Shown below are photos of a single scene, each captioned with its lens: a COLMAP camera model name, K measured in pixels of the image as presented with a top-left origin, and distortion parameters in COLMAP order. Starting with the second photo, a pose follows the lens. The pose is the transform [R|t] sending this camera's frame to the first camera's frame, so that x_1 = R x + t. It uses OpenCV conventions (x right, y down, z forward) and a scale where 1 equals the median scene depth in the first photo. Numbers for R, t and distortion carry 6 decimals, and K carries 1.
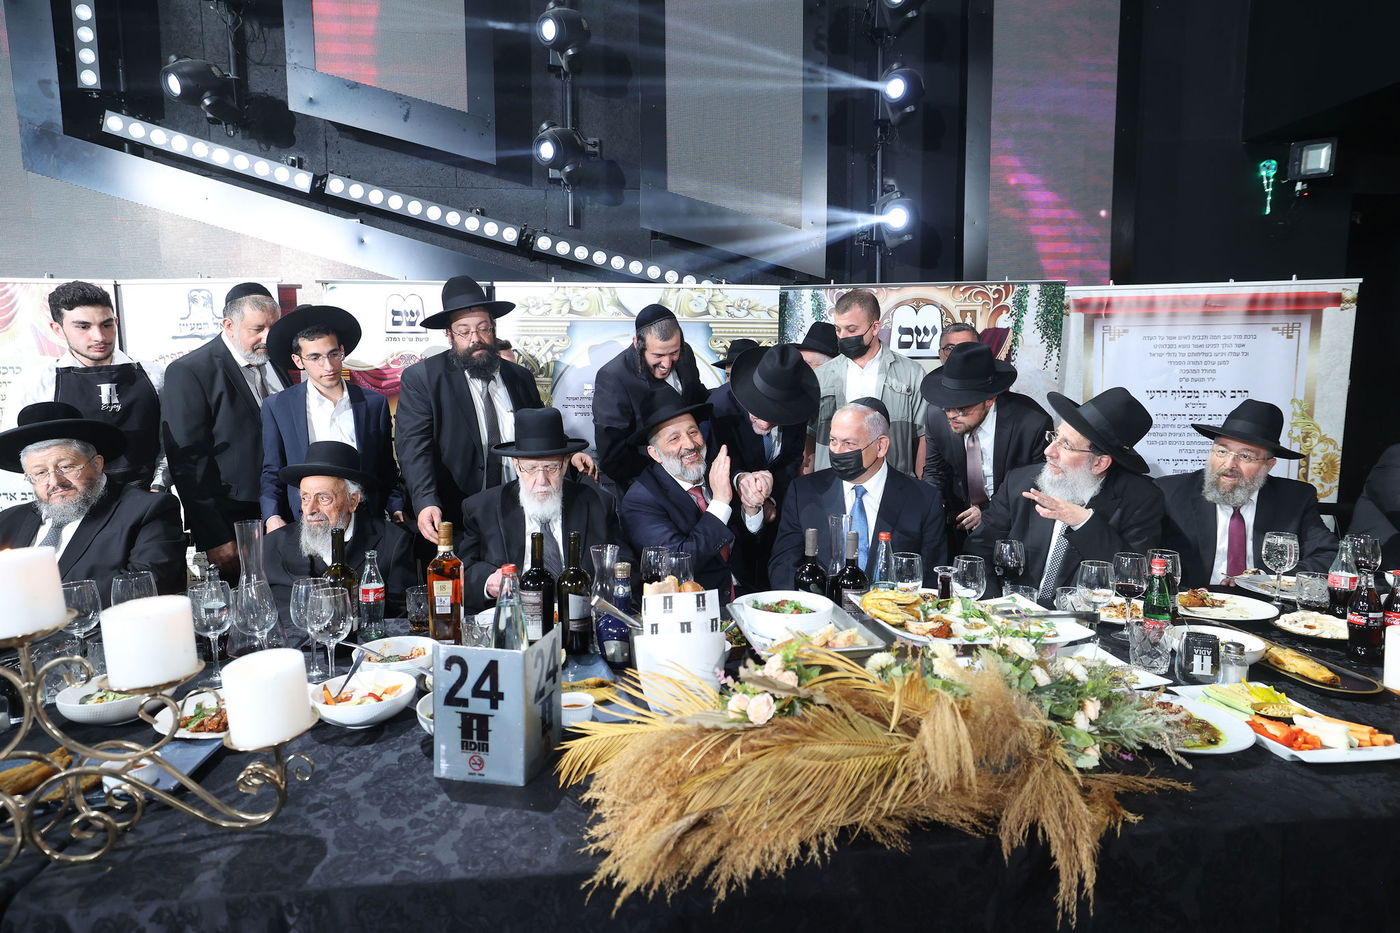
lens RADIAL K [[748.8, 0, 693.6], [0, 748.8, 464.8], [0, 0, 1]] dist [-0.033486, 0.025422]
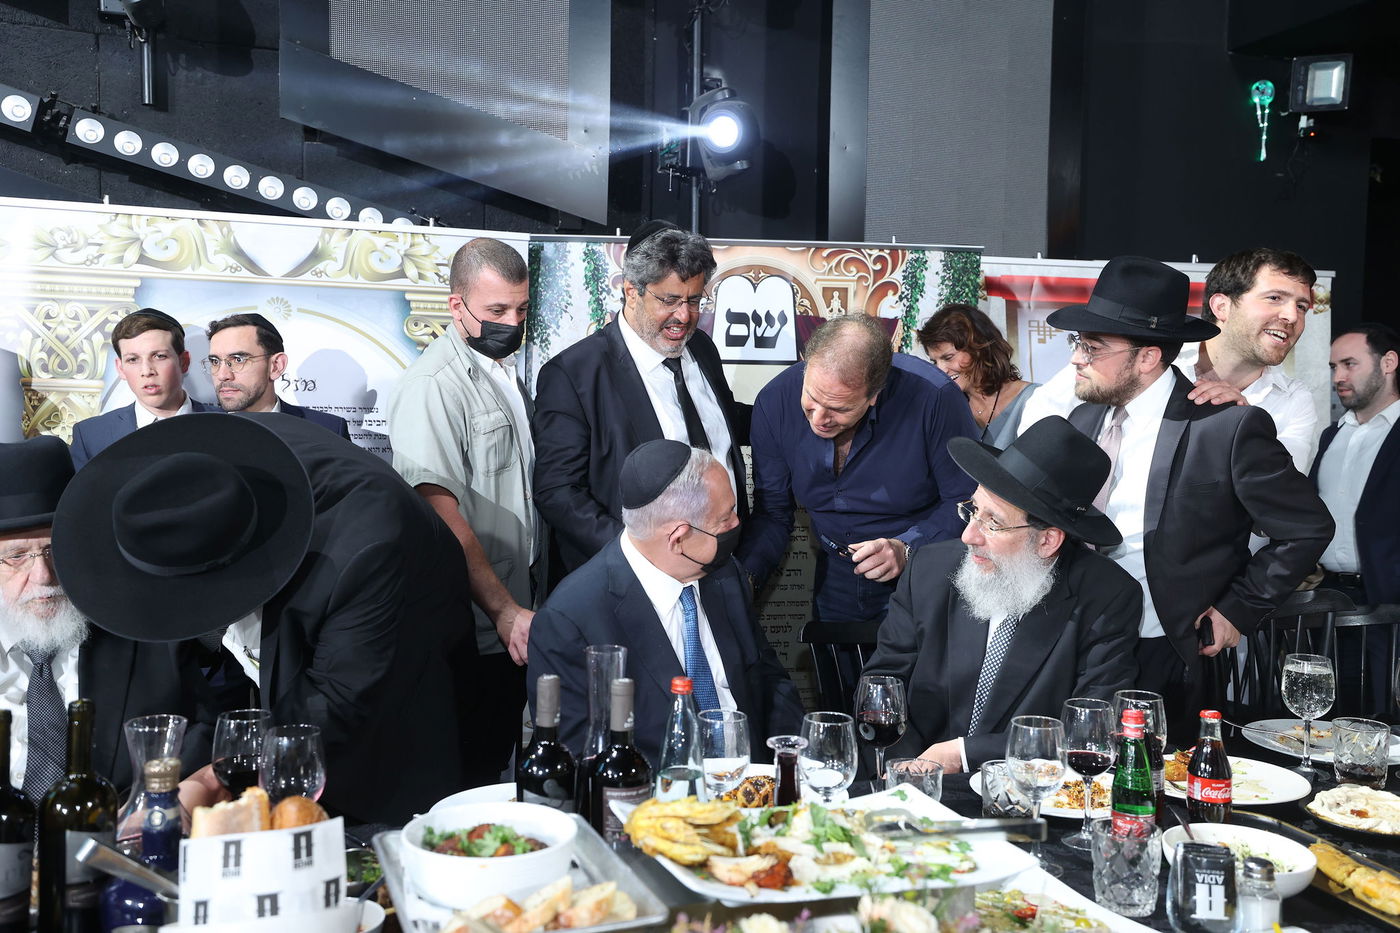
lens RADIAL K [[1222.9, 0, 685.2], [0, 1222.9, 465.8], [0, 0, 1]] dist [0.009060, 0.087105]
pose [[0.975304, 0.008493, 0.220703, 0.051861], [0.002806, 0.998703, -0.050835, -0.018594], [-0.220849, 0.050199, 0.974015, 0.099238]]
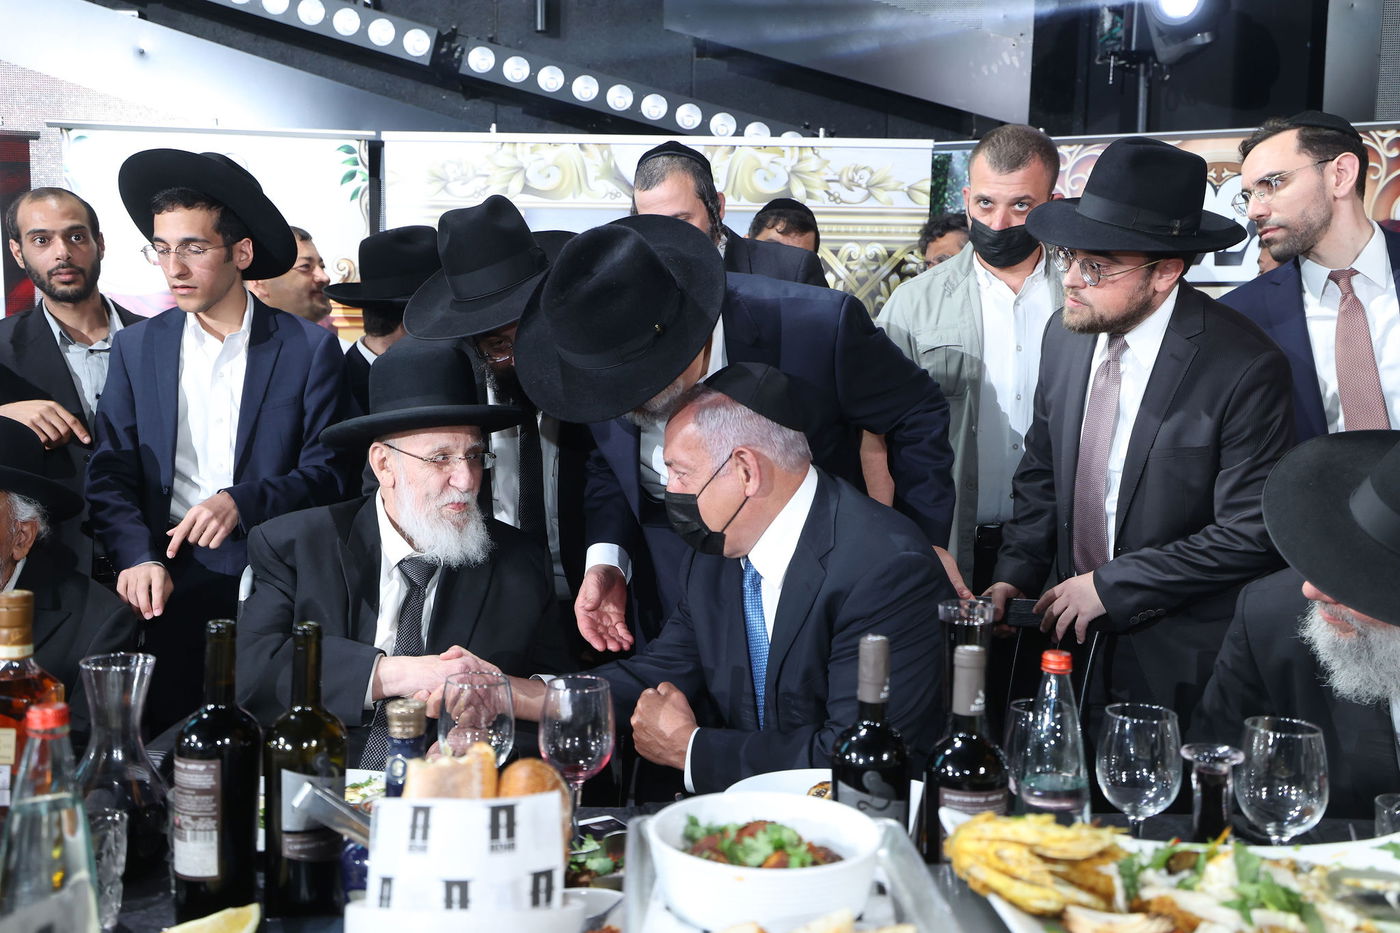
lens RADIAL K [[1290.1, 0, 696.3], [0, 1290.1, 471.3], [0, 0, 1]] dist [0.011202, 0.097405]
pose [[0.993743, 0.026123, -0.108591, 0.120874], [-0.028147, 0.999457, -0.017156, 0.008085], [0.108084, 0.020105, 0.993938, 0.247990]]
